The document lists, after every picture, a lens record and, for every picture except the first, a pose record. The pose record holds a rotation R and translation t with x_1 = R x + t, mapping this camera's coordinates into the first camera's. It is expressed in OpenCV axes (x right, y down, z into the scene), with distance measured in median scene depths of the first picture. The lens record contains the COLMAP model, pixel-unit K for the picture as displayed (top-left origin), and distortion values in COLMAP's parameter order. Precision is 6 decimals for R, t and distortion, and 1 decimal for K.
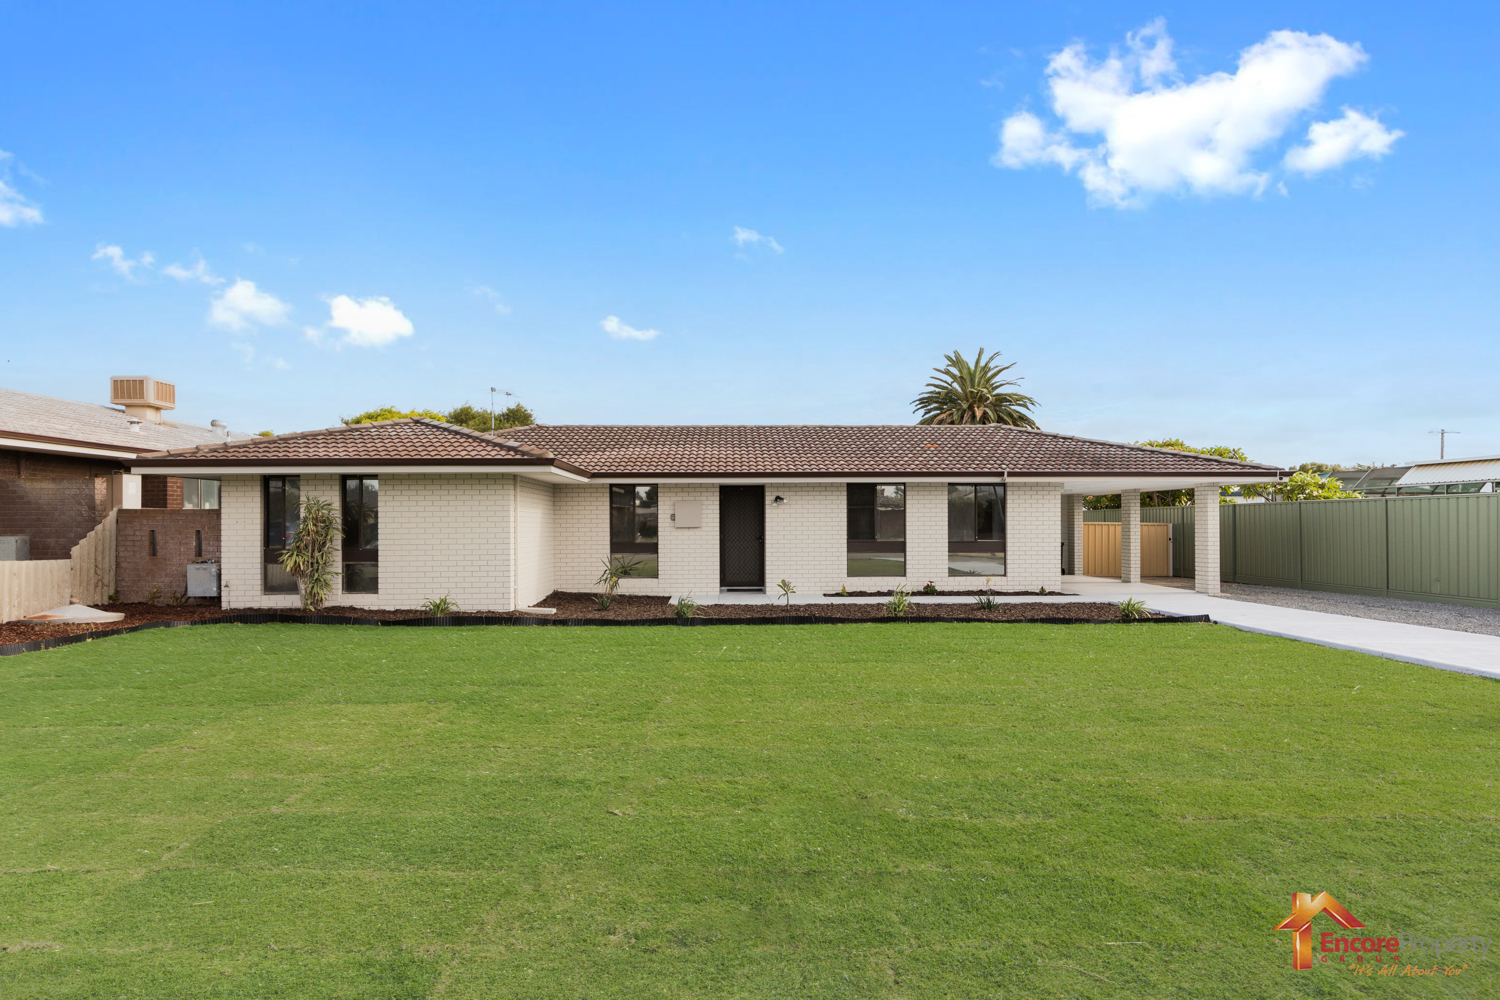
lens RADIAL K [[833.4, 0, 754.6], [0, 833.4, 503.5], [0, 0, 1]] dist [-0.003227, 0.000289]
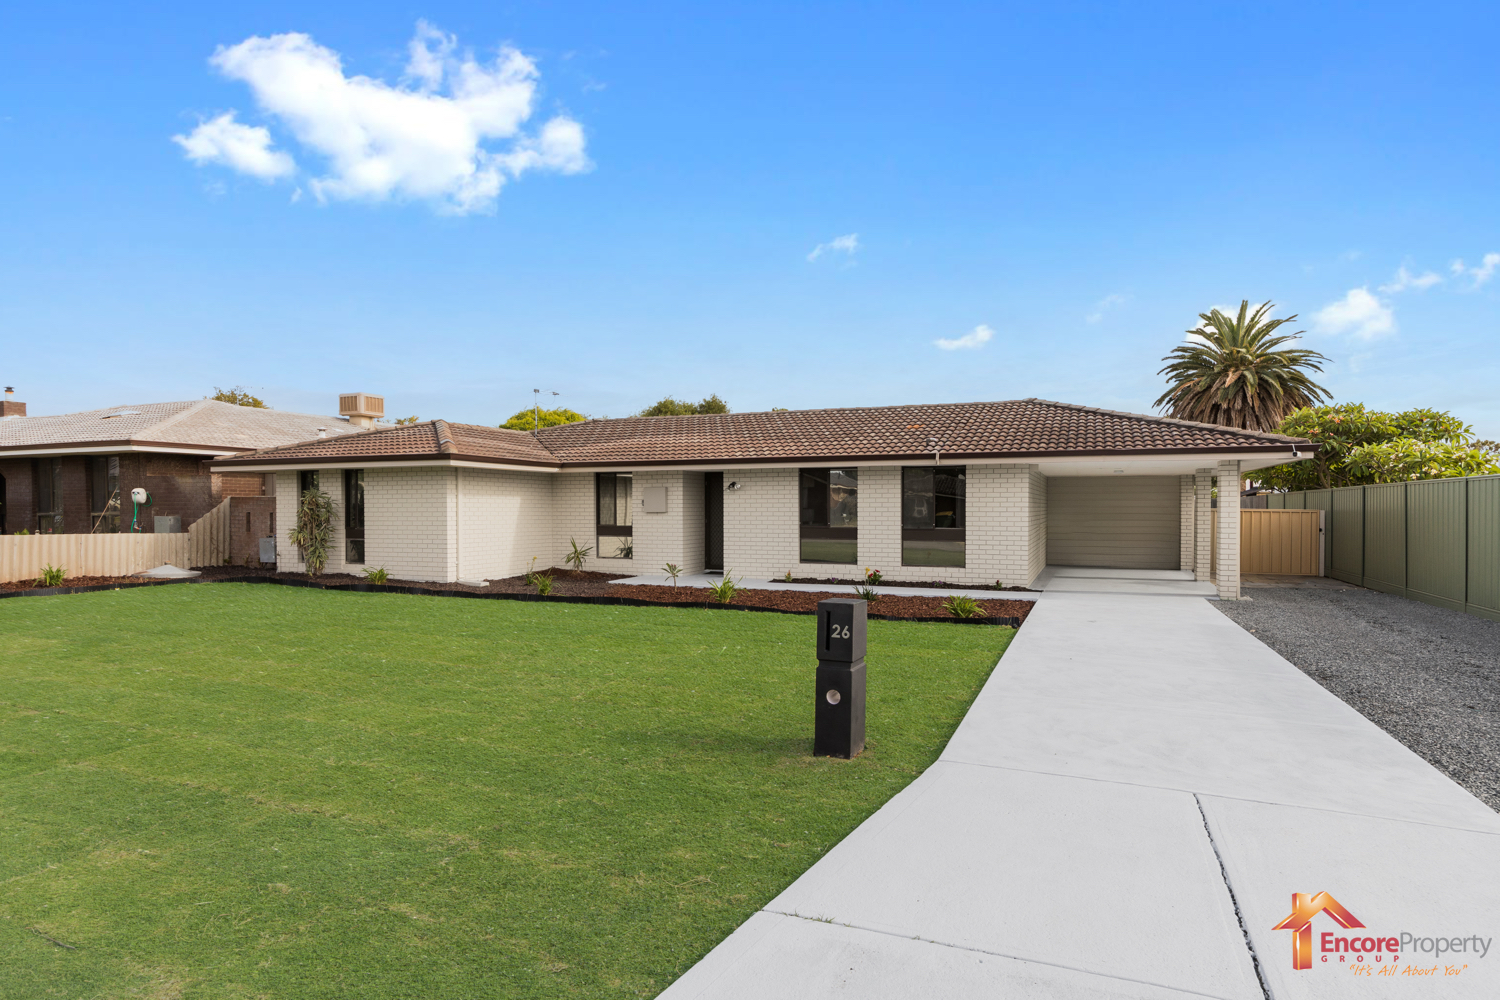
lens RADIAL K [[833.4, 0, 756.9], [0, 833.4, 503.8], [0, 0, 1]] dist [-0.003227, 0.000289]
pose [[0.915282, 0.001762, -0.402809, 0.464330], [0.007036, 0.999768, 0.020361, -0.002945], [0.402751, -0.021470, 0.915058, 0.076061]]
